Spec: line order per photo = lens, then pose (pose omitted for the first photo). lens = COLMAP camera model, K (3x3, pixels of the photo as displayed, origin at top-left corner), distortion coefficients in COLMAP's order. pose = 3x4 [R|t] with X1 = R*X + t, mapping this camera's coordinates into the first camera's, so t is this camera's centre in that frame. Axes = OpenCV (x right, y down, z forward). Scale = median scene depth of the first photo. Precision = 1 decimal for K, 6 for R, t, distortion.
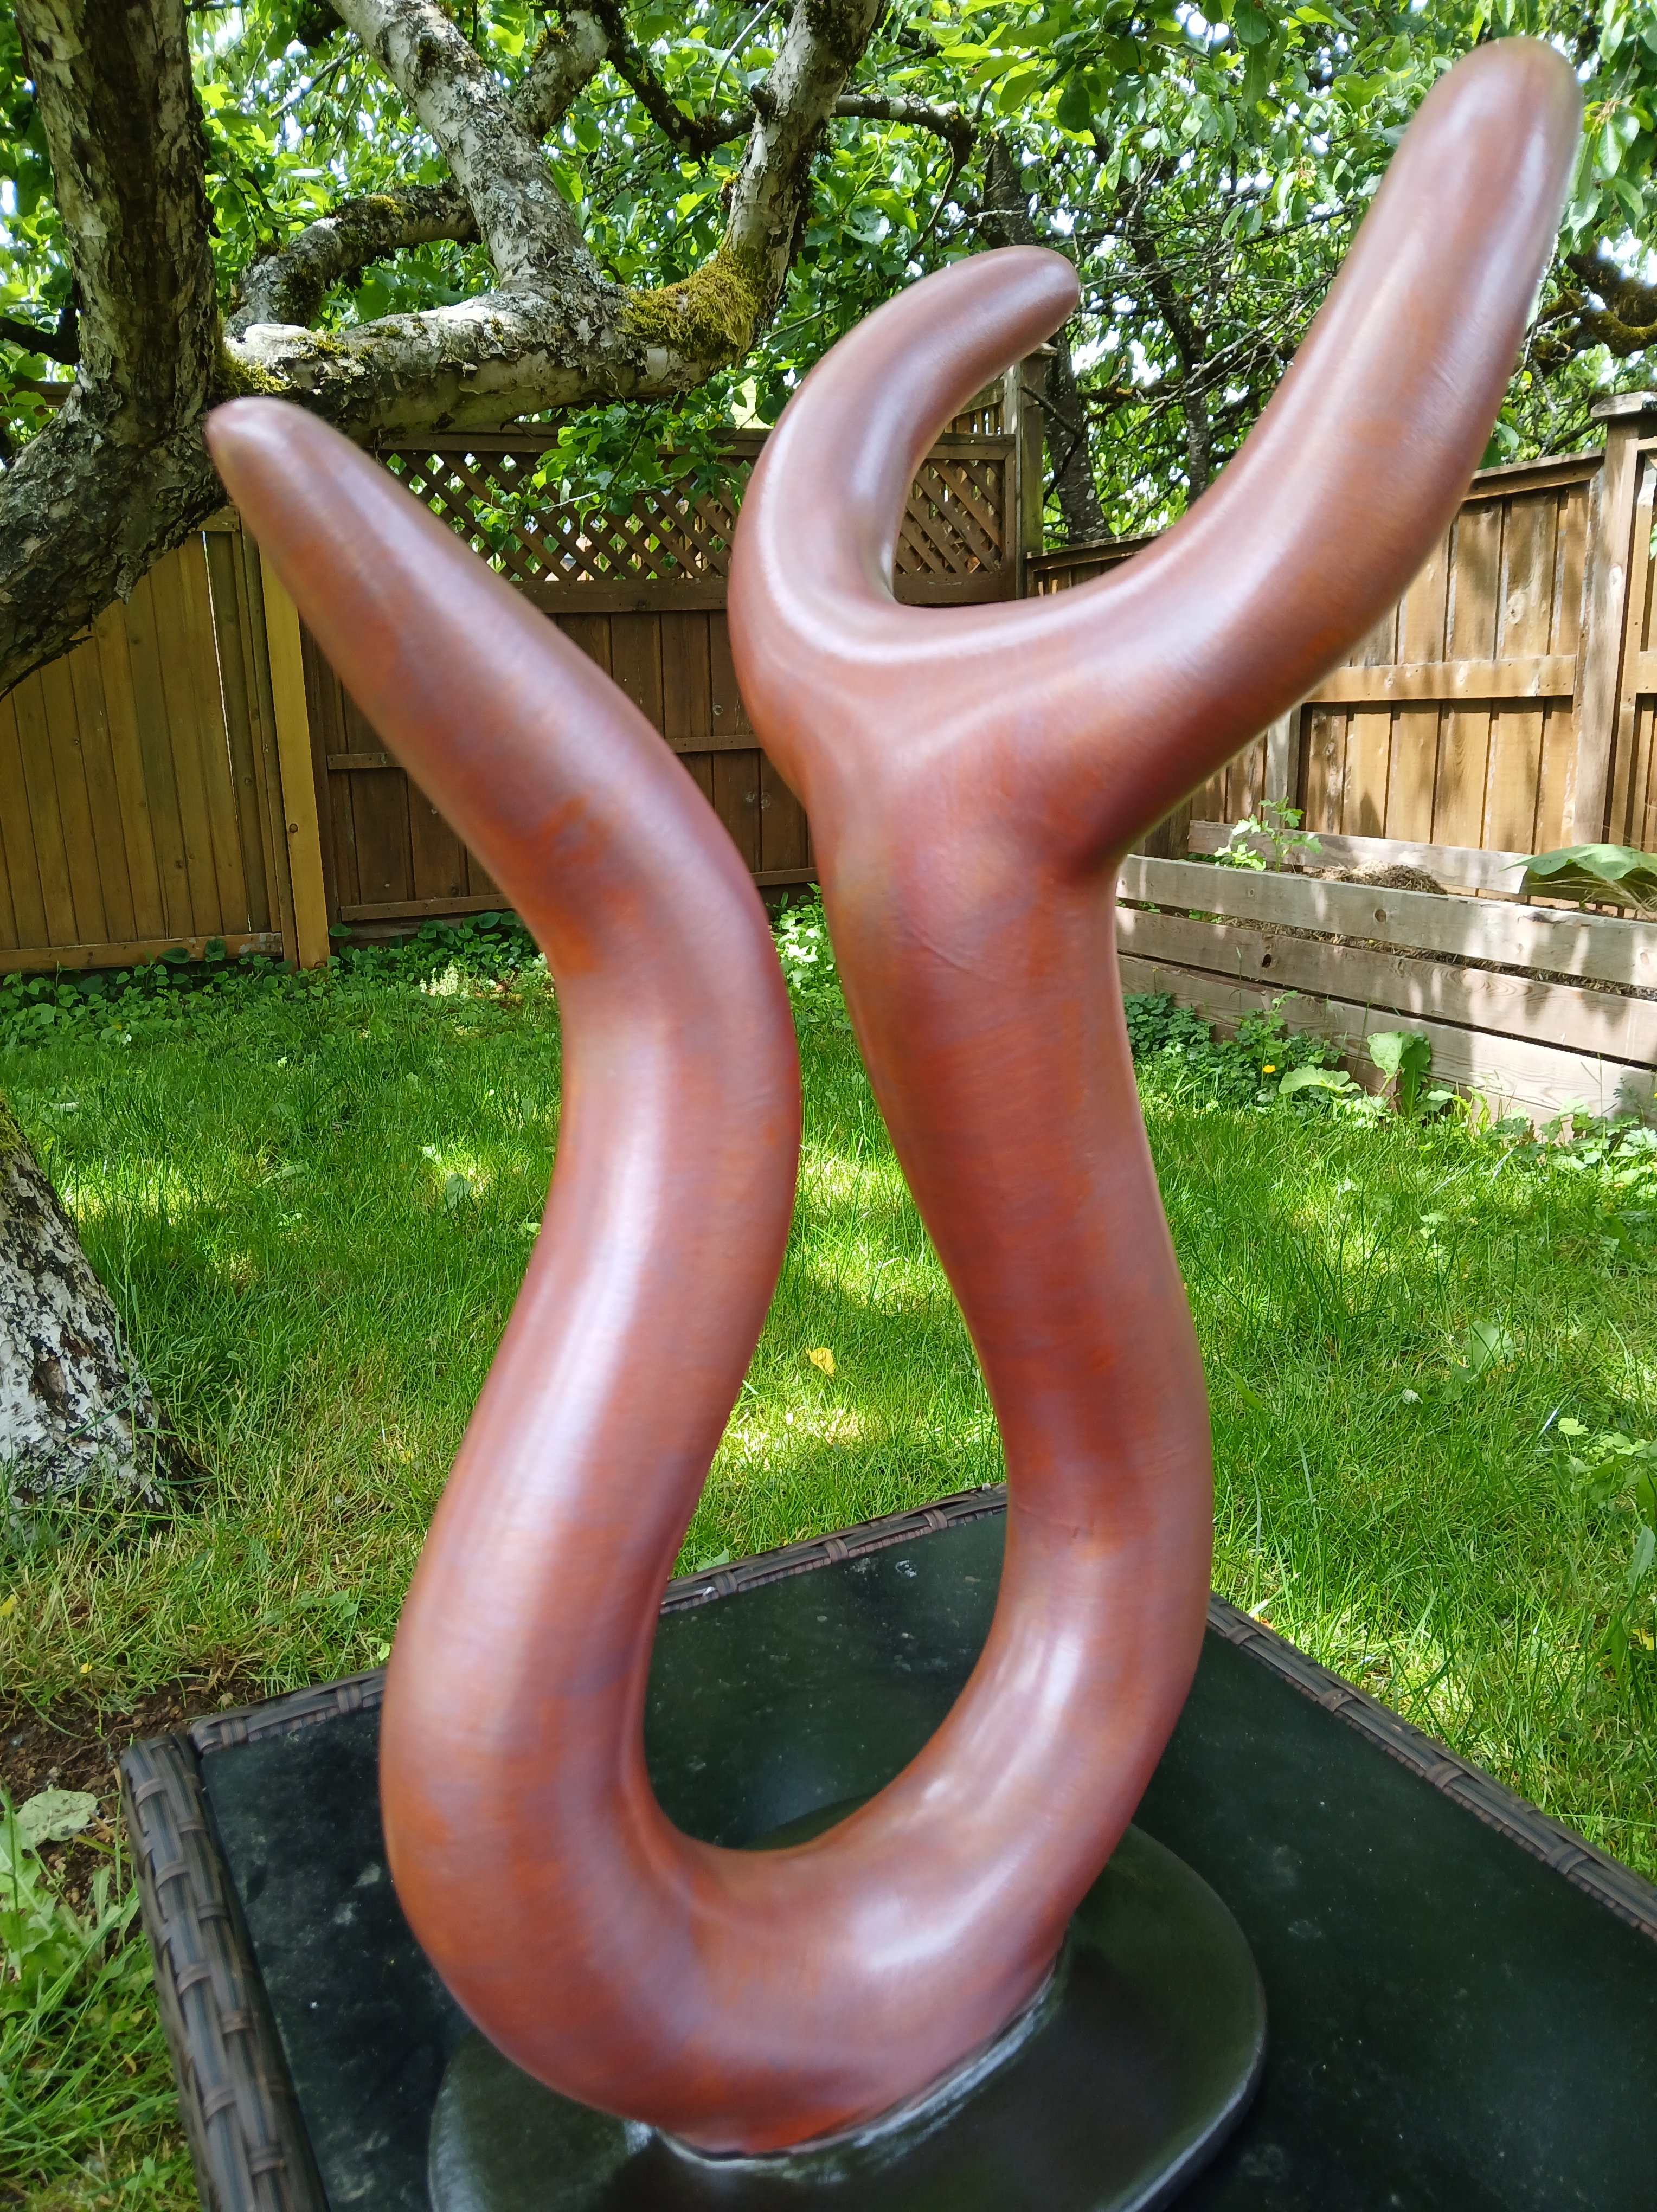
lens RADIAL K [[1749.1, 0, 838.6], [0, 1749.1, 1091.5], [0, 0, 1]] dist [0.001757, -0.050603]
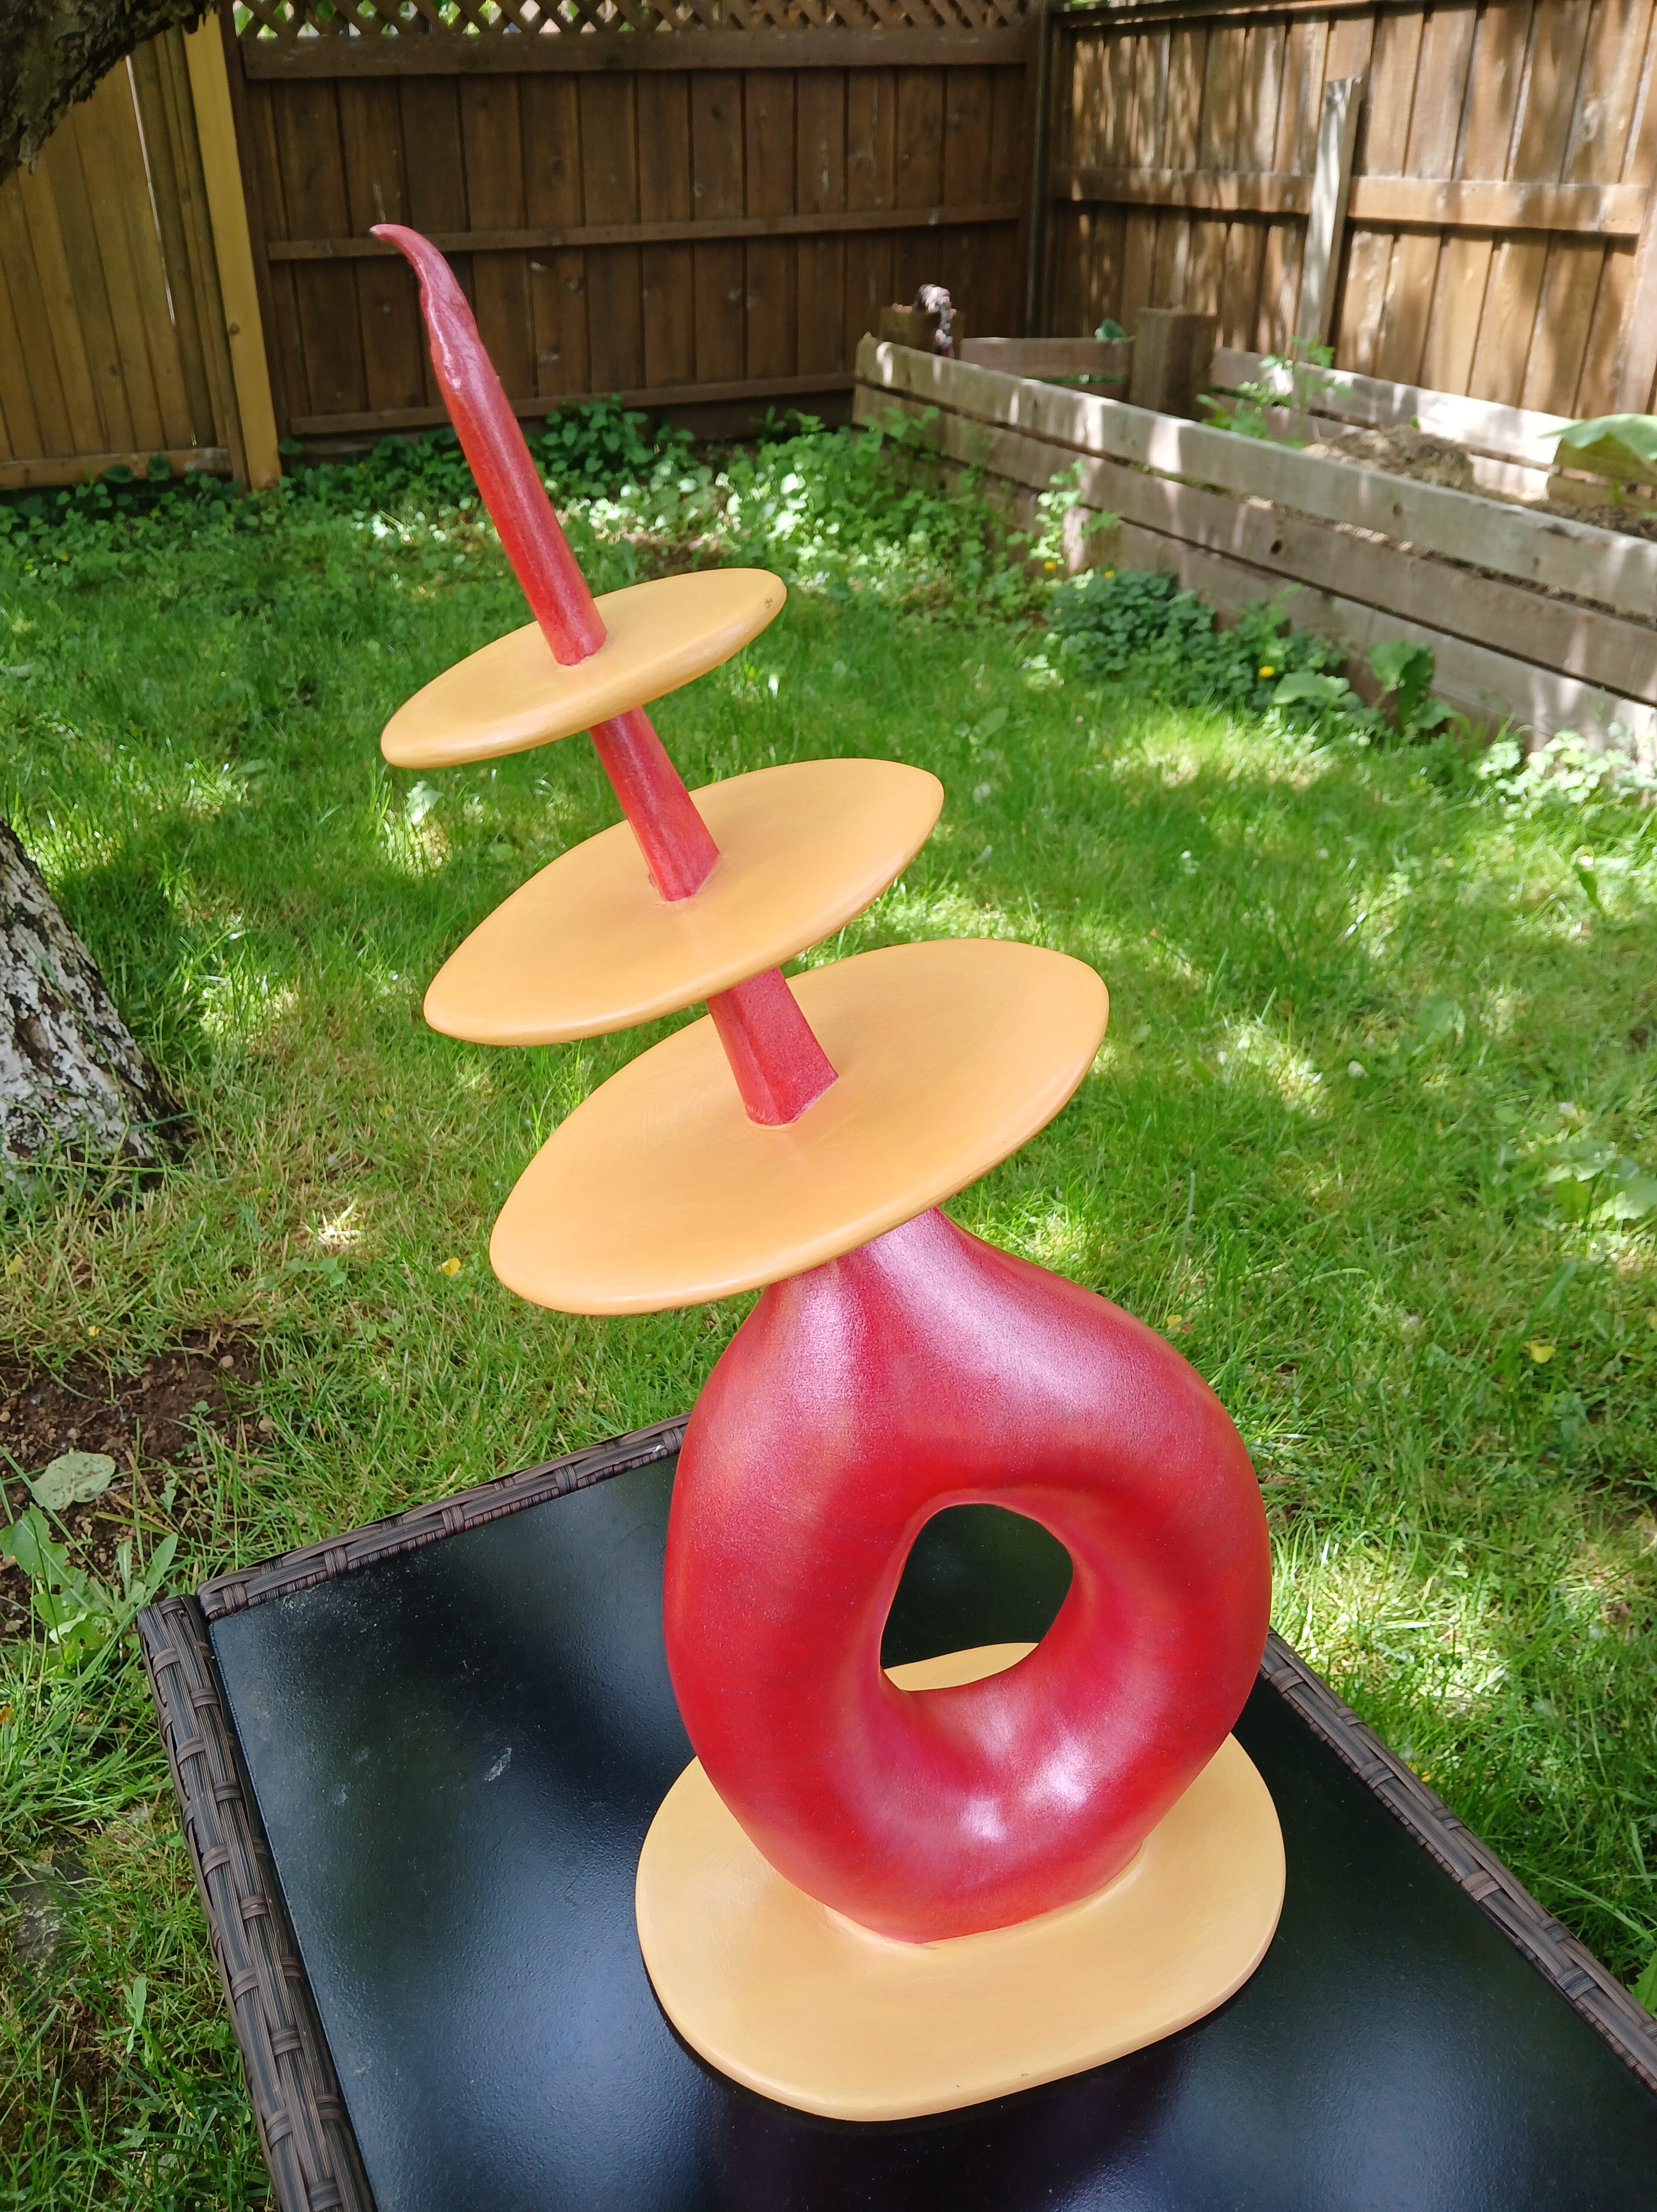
lens RADIAL K [[1749.1, 0, 836.1], [0, 1749.1, 1099.6], [0, 0, 1]] dist [0.001757, -0.050603]
pose [[0.999542, 0.027386, 0.012838, 0.007759], [-0.029970, 0.953970, 0.298402, -0.100236], [-0.004075, -0.298650, 0.954354, 0.004109]]
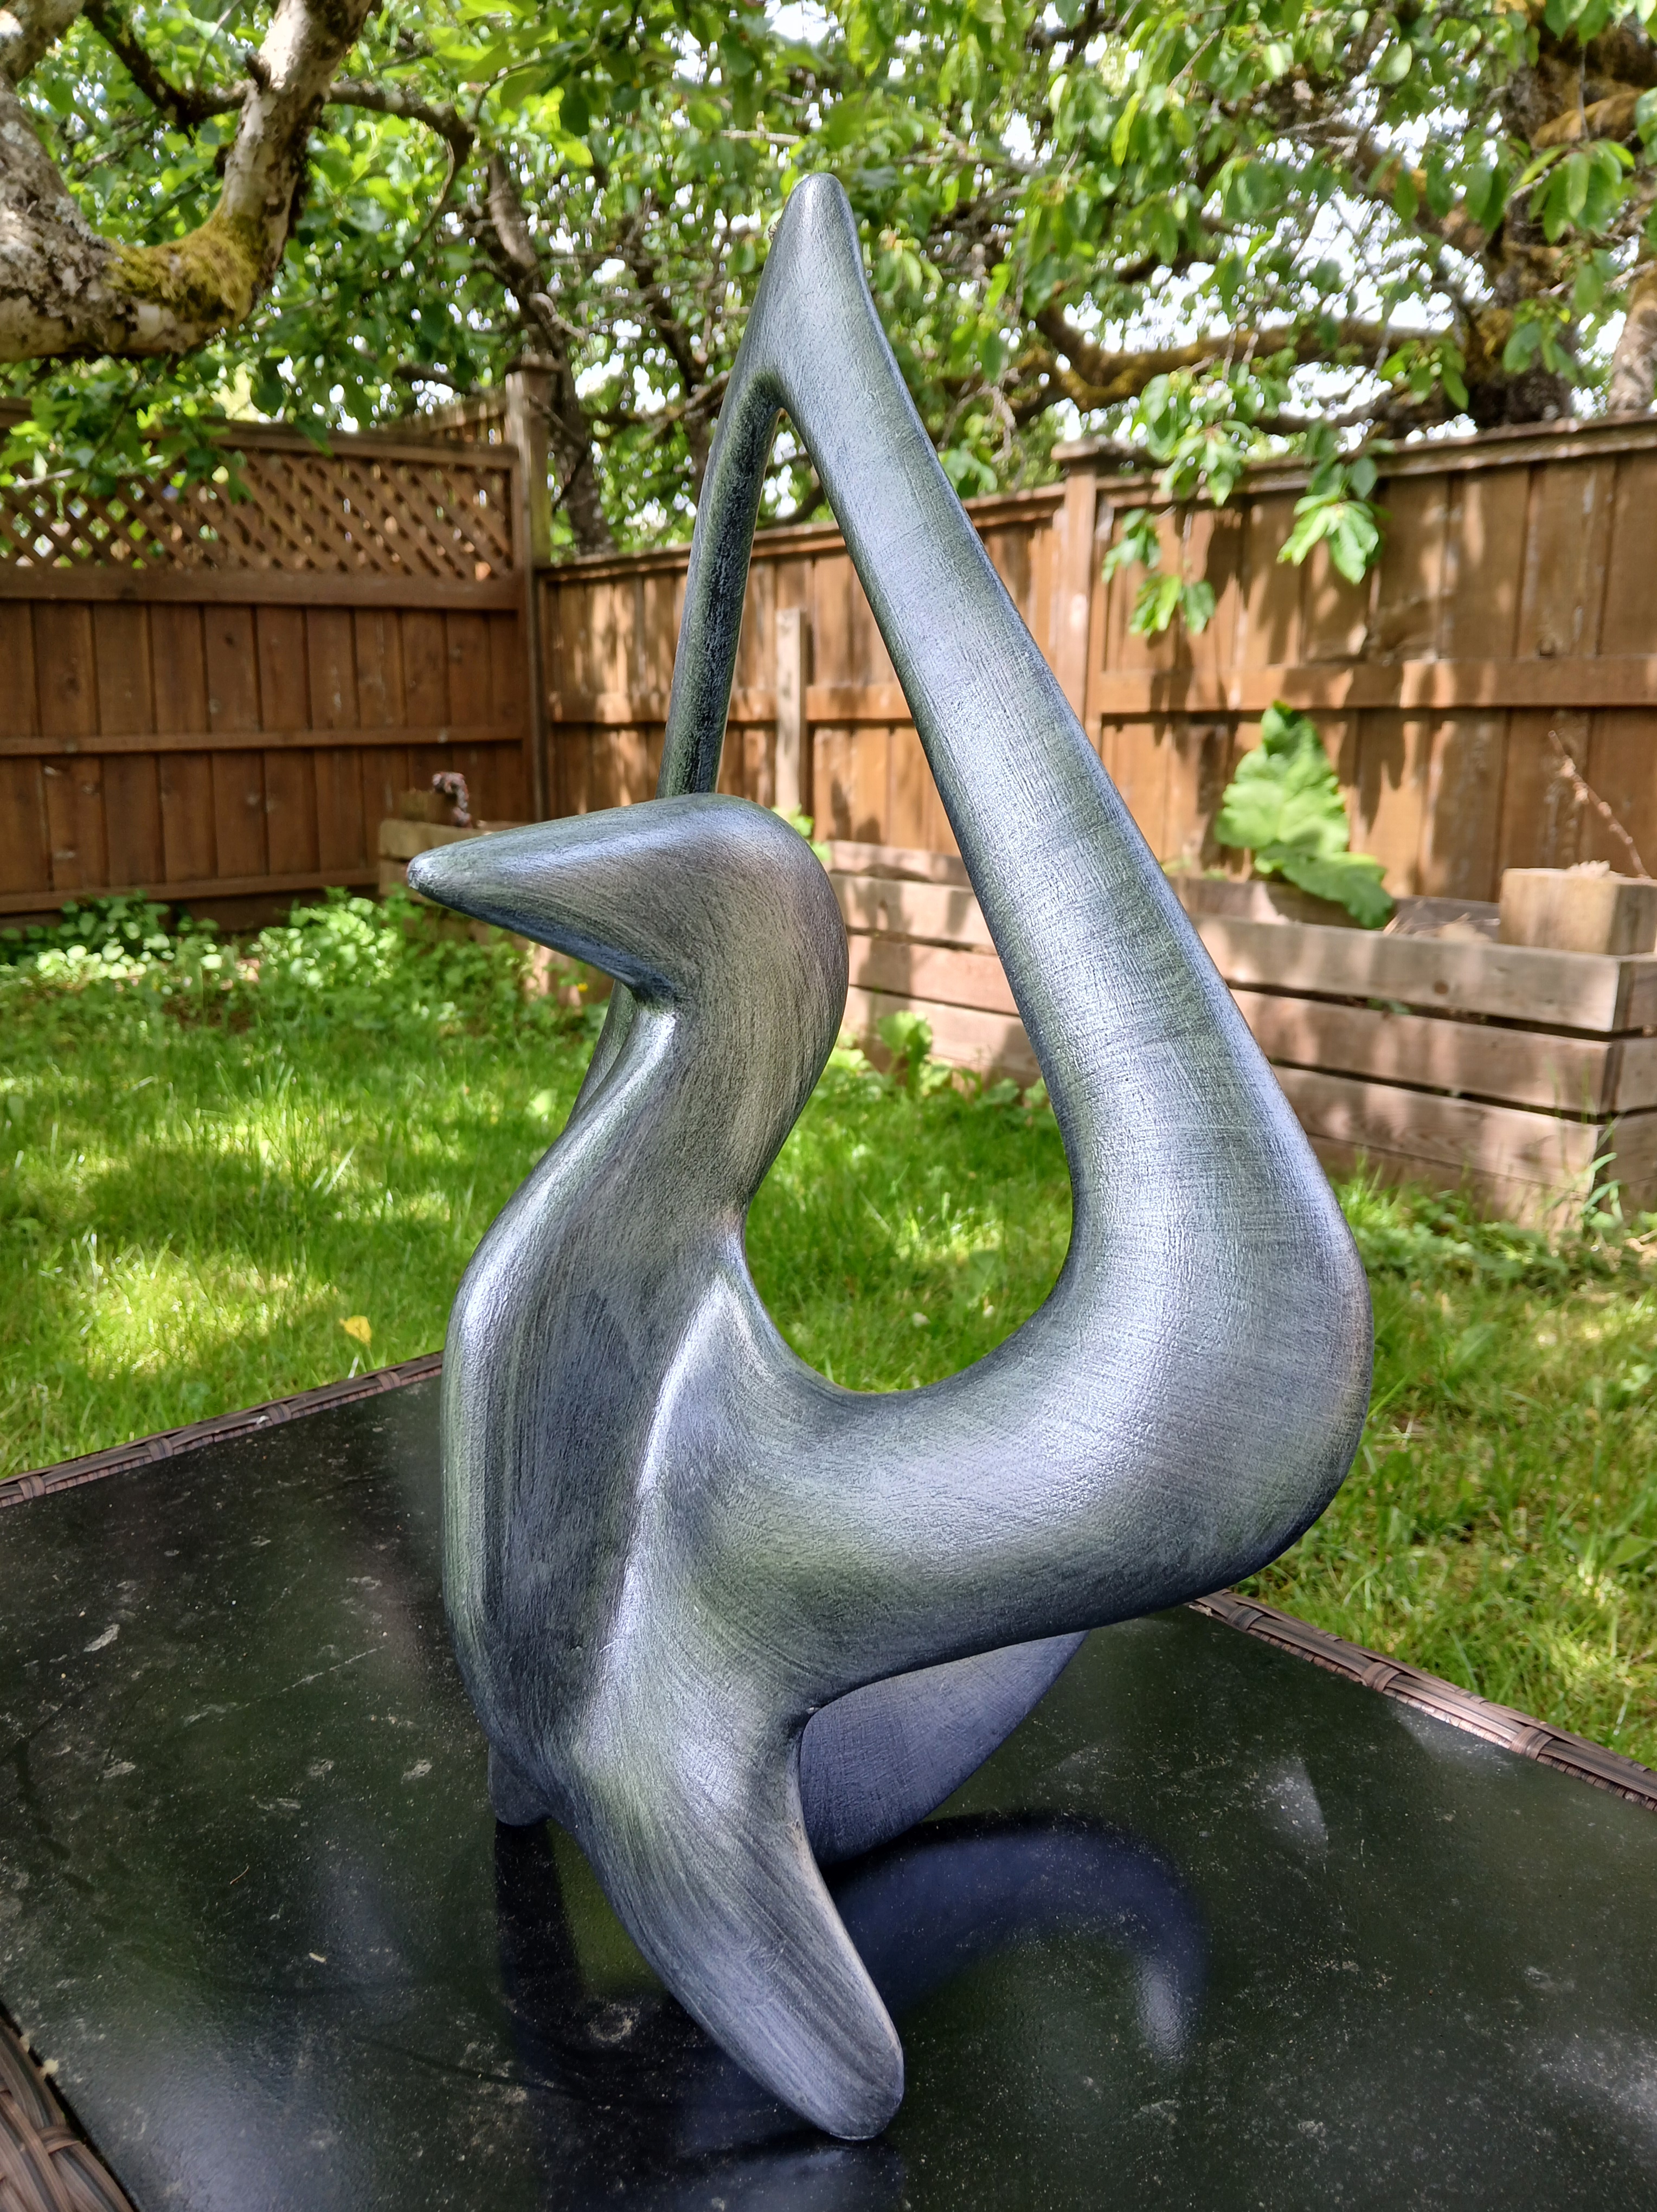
lens RADIAL K [[1749.1, 0, 839.1], [0, 1749.1, 1127.1], [0, 0, 1]] dist [0.001757, -0.050603]
pose [[0.962798, -0.026220, 0.268947, -0.006458], [0.026475, 0.999646, 0.002680, 0.041941], [-0.268922, 0.004540, 0.963151, -0.035811]]
